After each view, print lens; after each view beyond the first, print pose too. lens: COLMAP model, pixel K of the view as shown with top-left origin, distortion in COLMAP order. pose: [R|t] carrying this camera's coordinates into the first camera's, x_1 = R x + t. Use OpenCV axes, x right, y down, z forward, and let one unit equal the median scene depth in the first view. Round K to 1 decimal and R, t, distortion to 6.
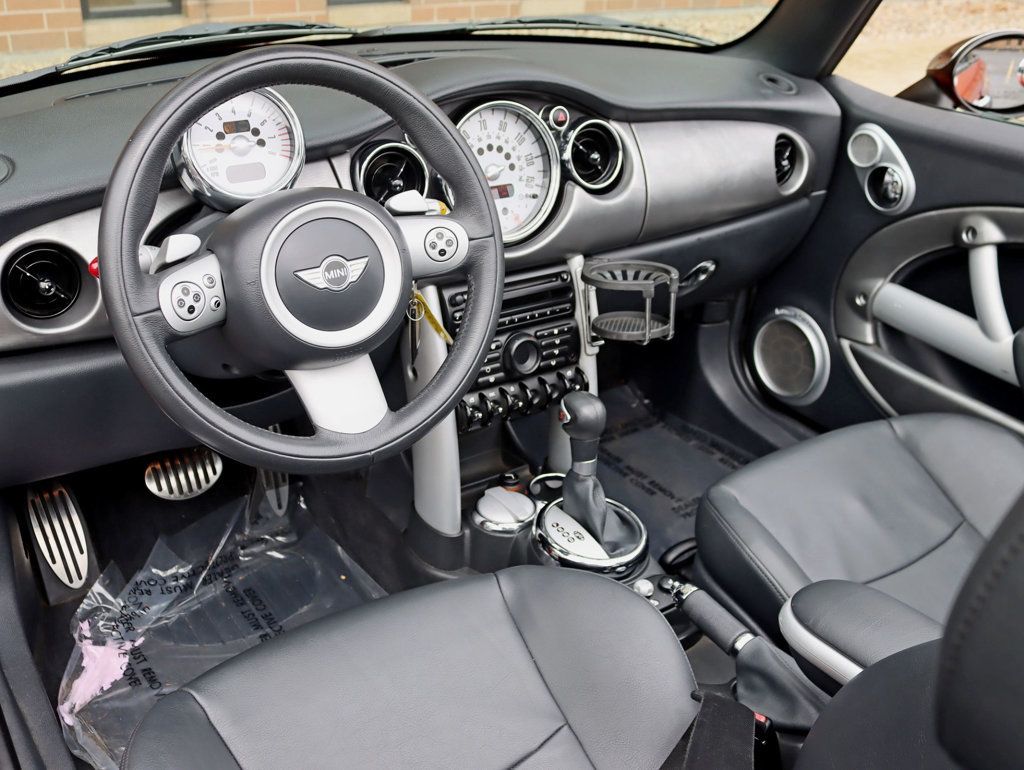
lens RADIAL K [[1108.9, 0, 512.0], [0, 1108.9, 385.0], [0, 0, 1]] dist [-0.007639, 0.000169]
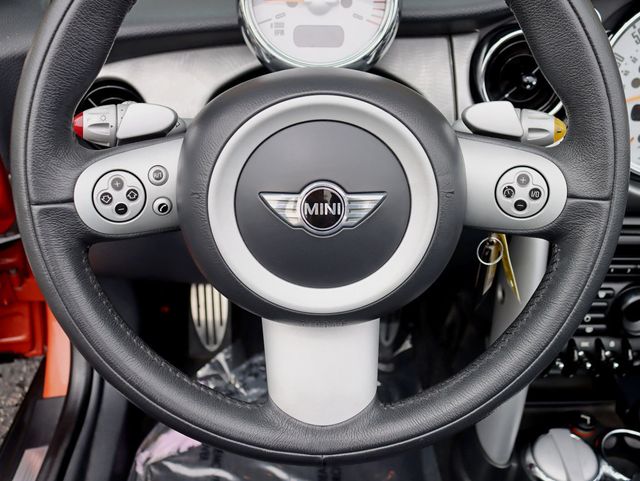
lens RADIAL K [[642.5, 0, 321.5], [0, 642.5, 214.9], [0, 0, 1]] dist [-0.096342, -0.003214]
pose [[0.837967, 0.279515, -0.468704, 0.011041], [-0.244006, 0.960141, 0.136344, -0.101952], [0.488132, 0.000115, 0.872770, 0.465716]]
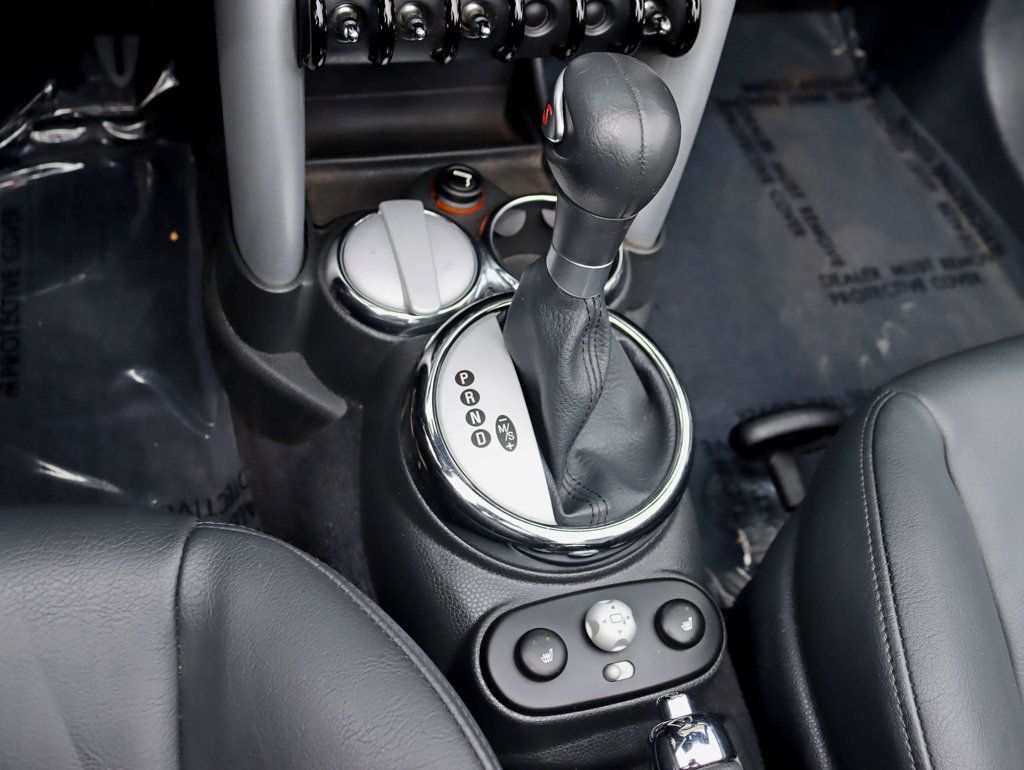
lens RADIAL K [[991.4, 0, 512.0], [0, 991.4, 385.0], [0, 0, 1]] dist [-0.115347, 0.024454]
pose [[0.938161, 0.333836, -0.091699, 0.082663], [-0.257042, 0.849107, 0.461461, -0.033476], [0.231914, -0.409354, 0.882409, 0.664674]]
